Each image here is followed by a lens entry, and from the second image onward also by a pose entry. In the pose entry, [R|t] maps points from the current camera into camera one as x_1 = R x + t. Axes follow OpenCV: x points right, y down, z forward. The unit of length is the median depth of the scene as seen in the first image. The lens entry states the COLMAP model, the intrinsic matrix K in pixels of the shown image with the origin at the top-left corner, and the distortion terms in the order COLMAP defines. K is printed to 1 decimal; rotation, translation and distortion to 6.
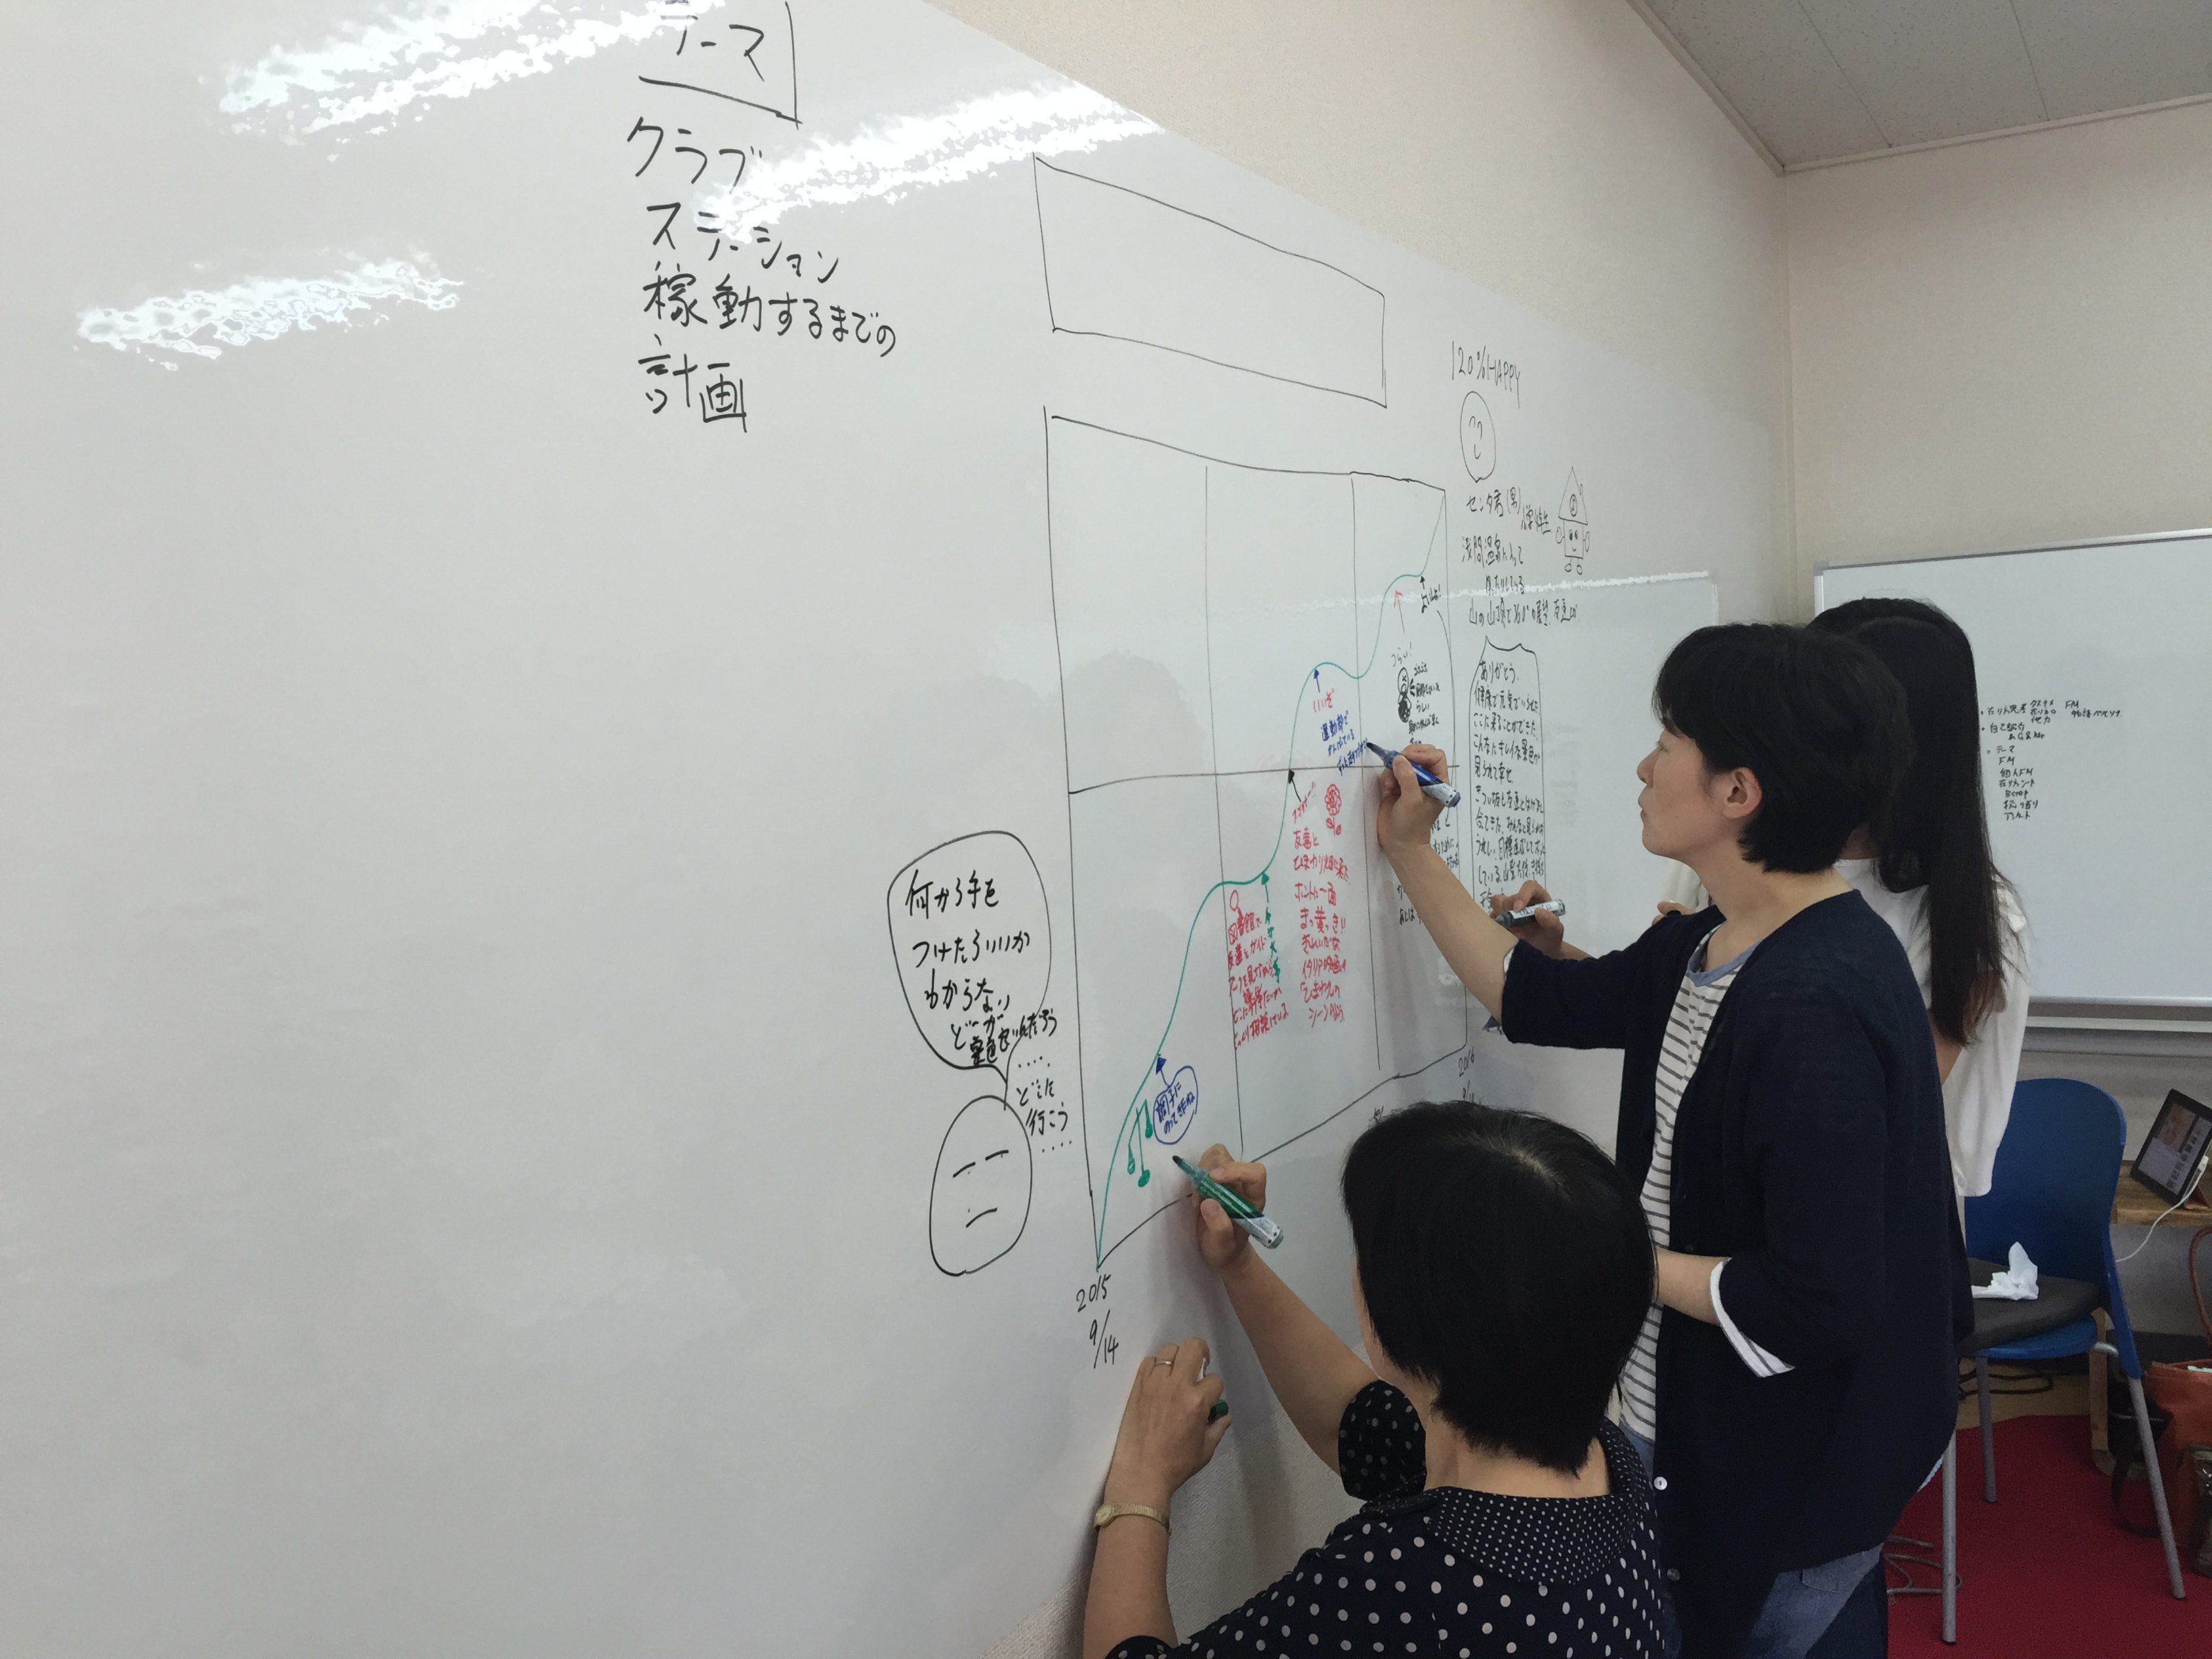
lens RADIAL K [[1895.6, 0, 1095.2], [0, 1895.6, 829.6], [0, 0, 1]] dist [0.057858, -0.038916]
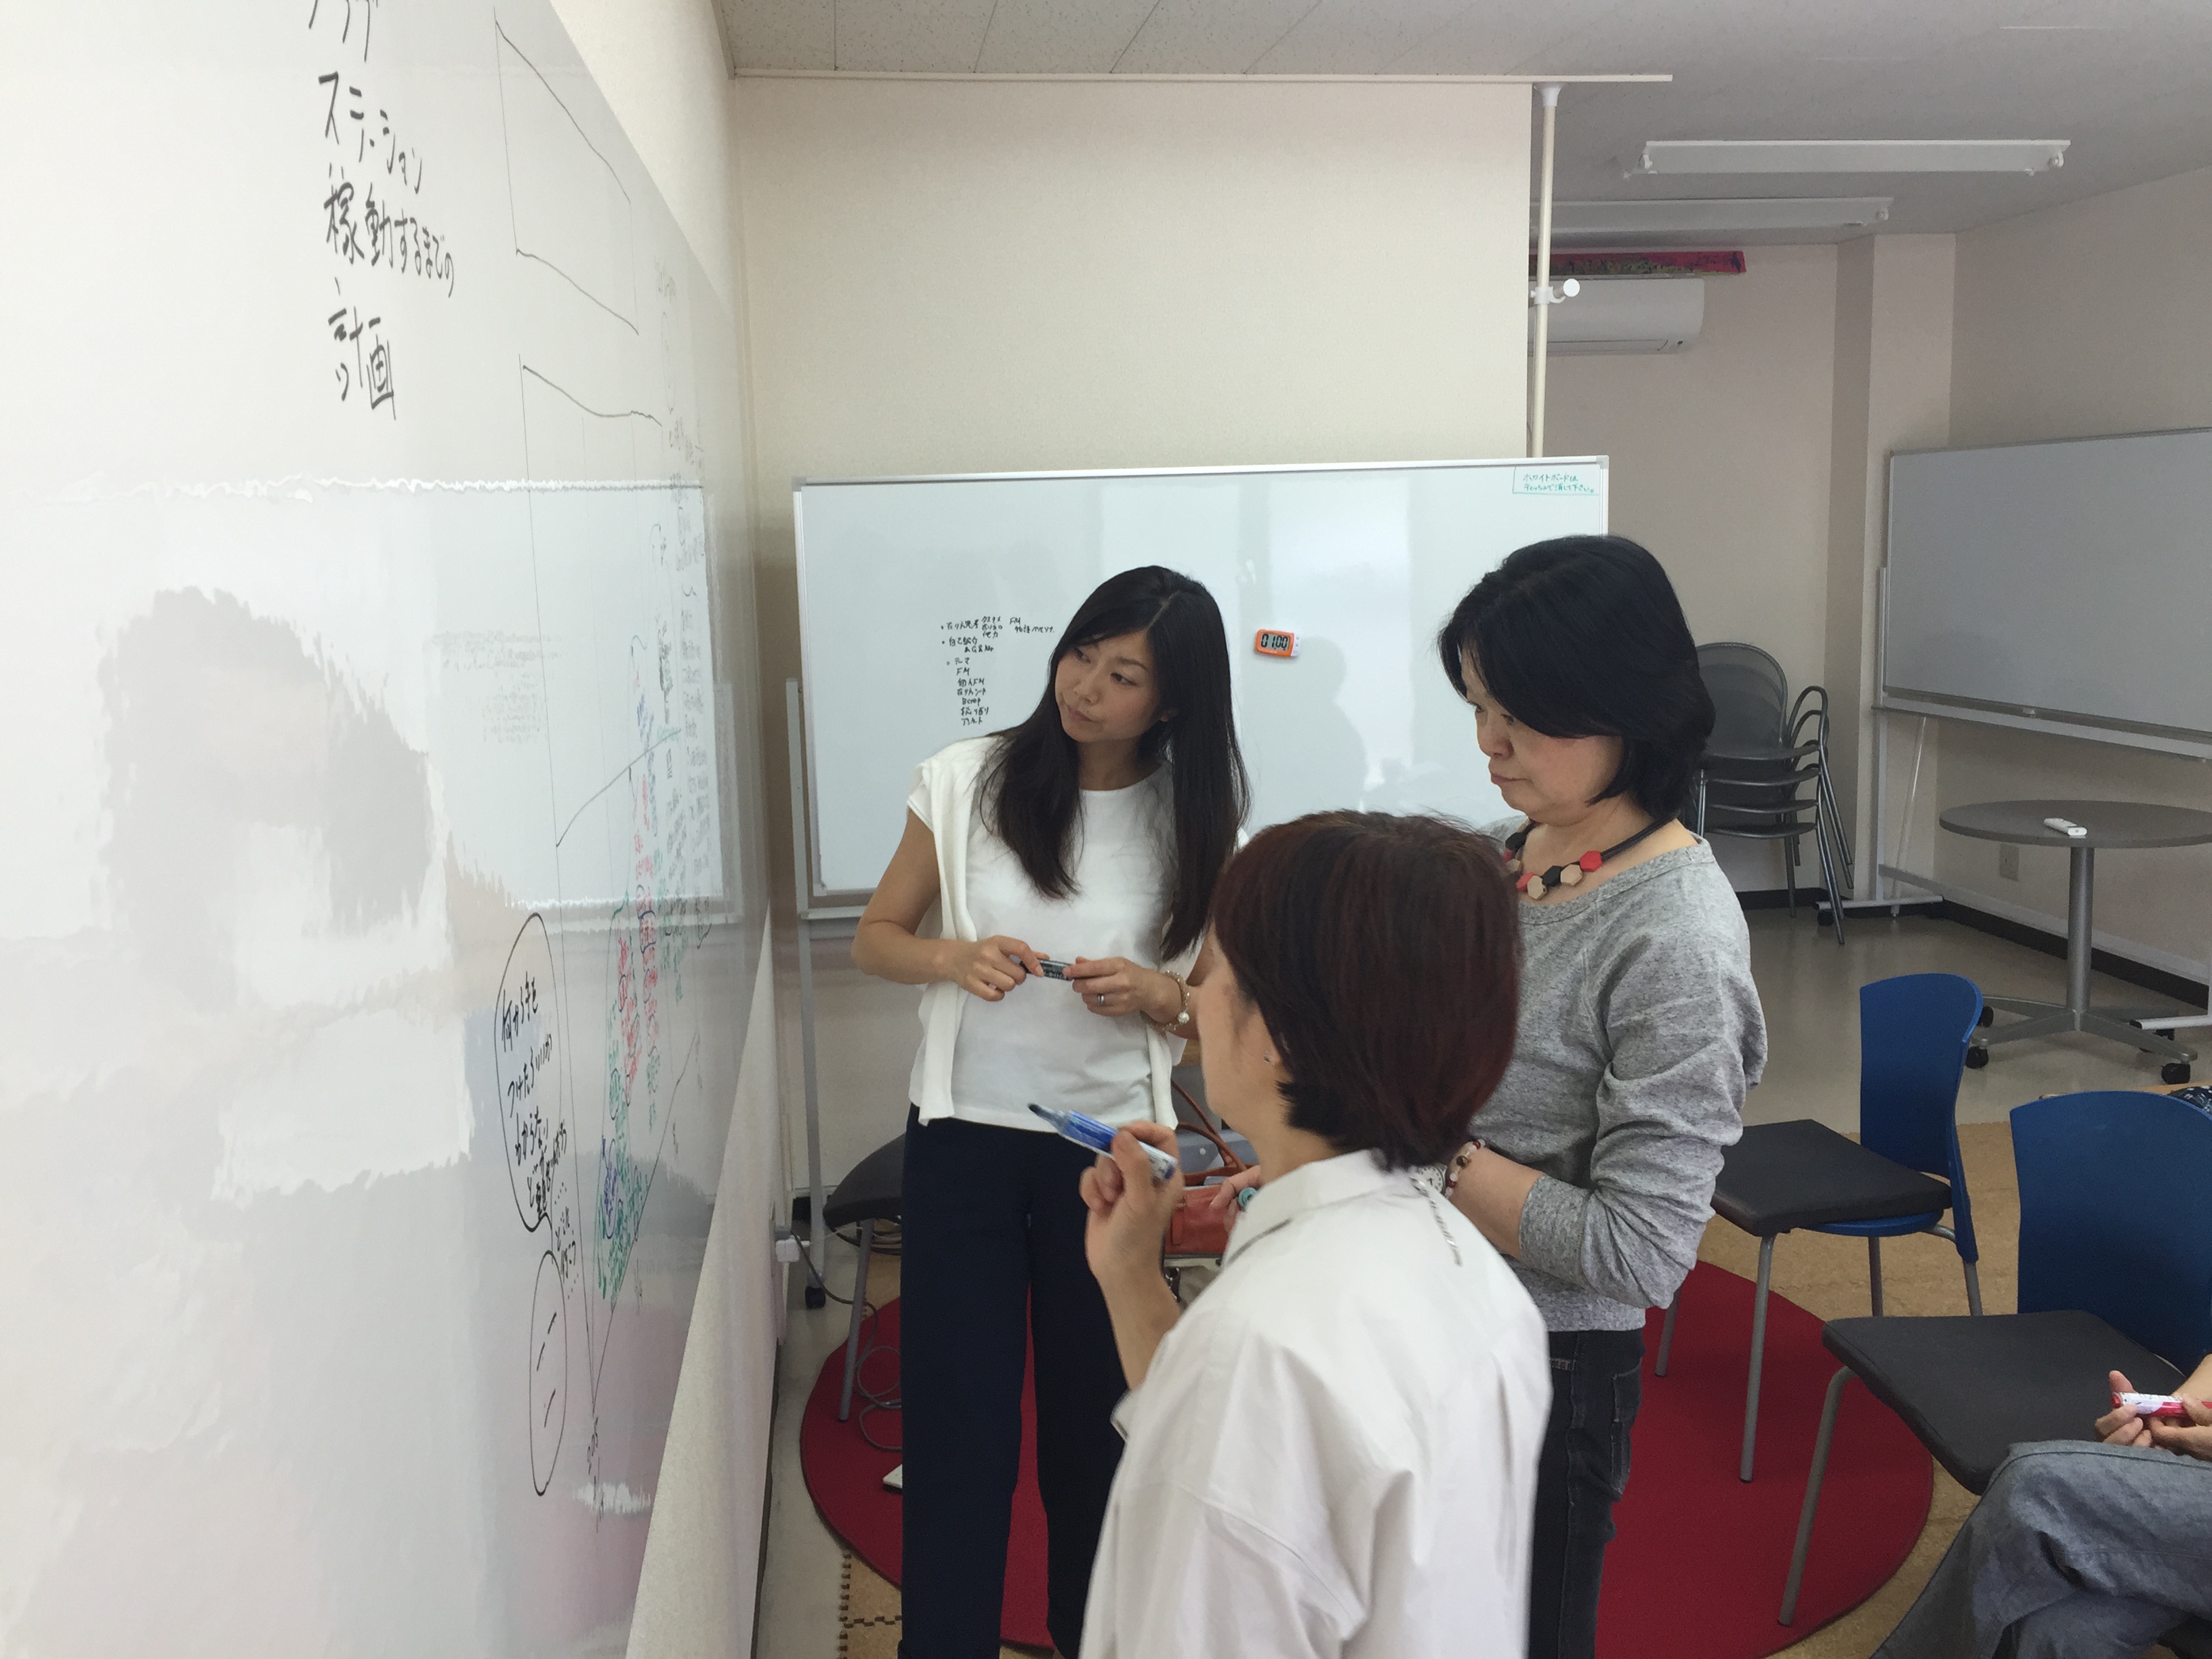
lens RADIAL K [[1895.6, 0, 1103.3], [0, 1895.6, 829.6], [0, 0, 1]] dist [0.057858, -0.038916]
pose [[0.794035, -0.067903, 0.604068, -0.203373], [0.022228, 0.996320, 0.082777, -0.056500], [-0.607466, -0.052301, 0.792622, 0.145951]]
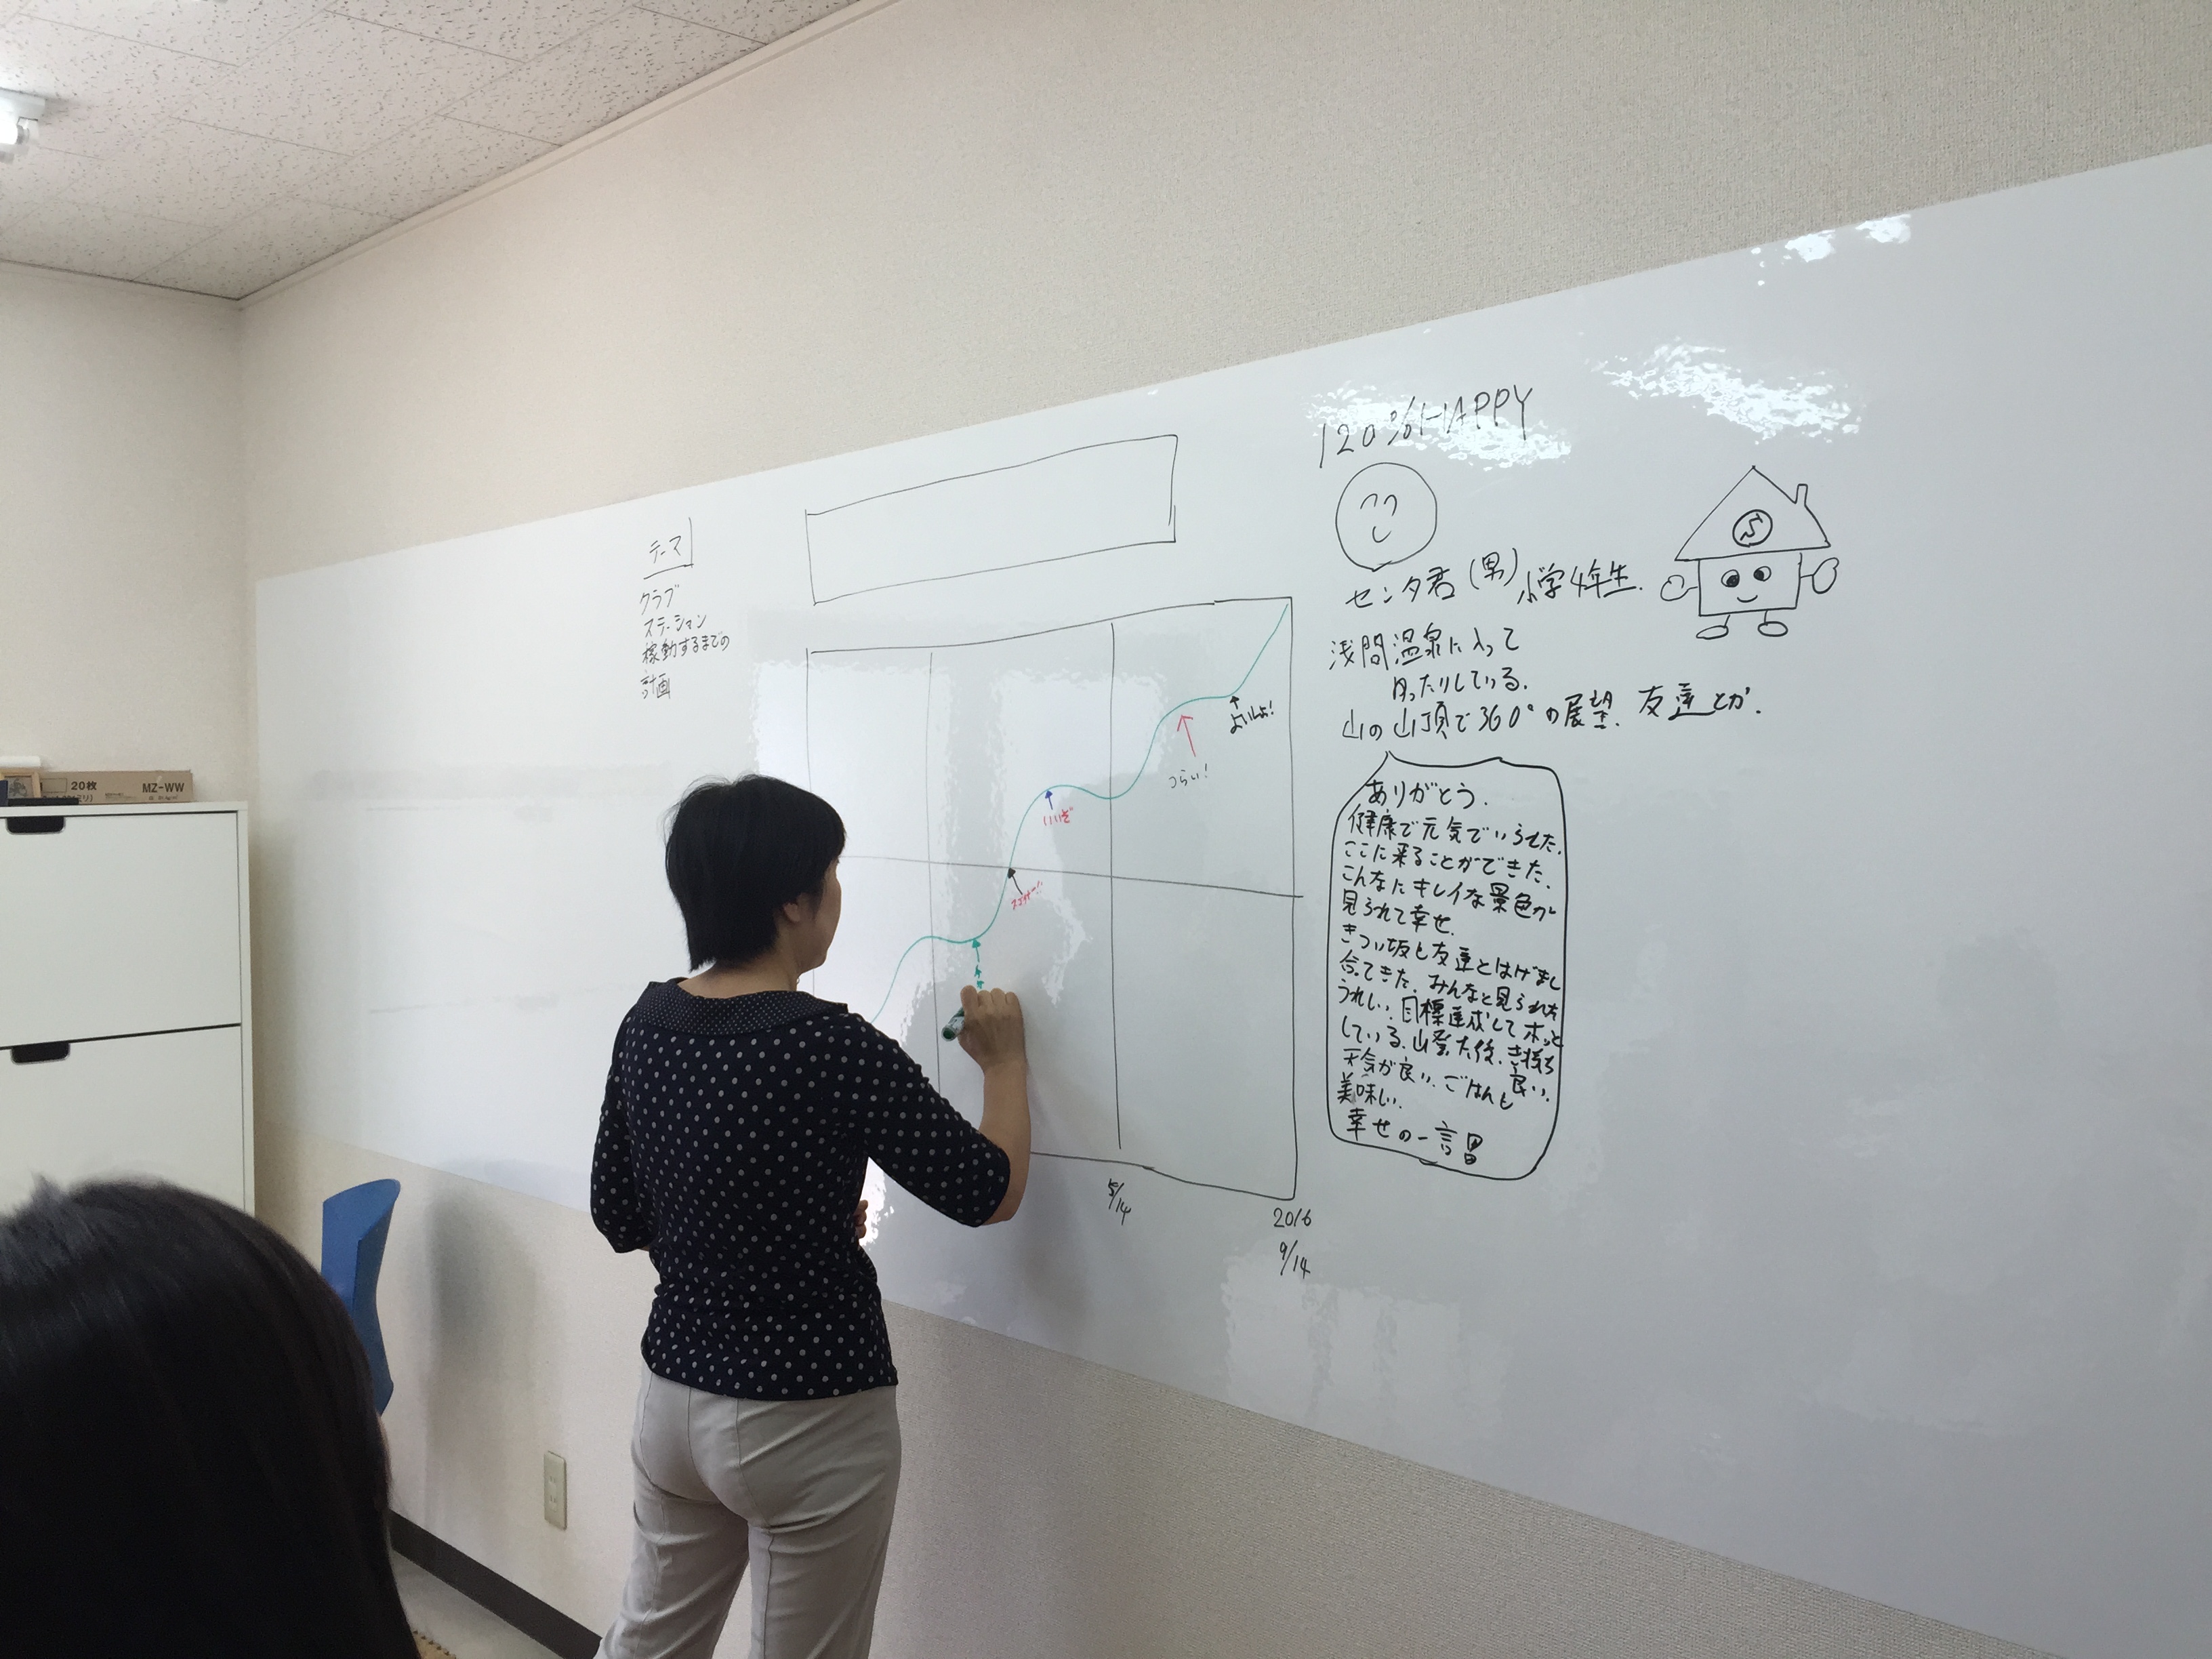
lens RADIAL K [[1895.6, 0, 1107.0], [0, 1895.6, 829.7], [0, 0, 1]] dist [0.057858, -0.038916]
pose [[-0.265891, 0.088046, -0.959974, 1.040607], [-0.024170, 0.994898, 0.097944, -0.145920], [0.963700, 0.049245, -0.262407, 1.099087]]
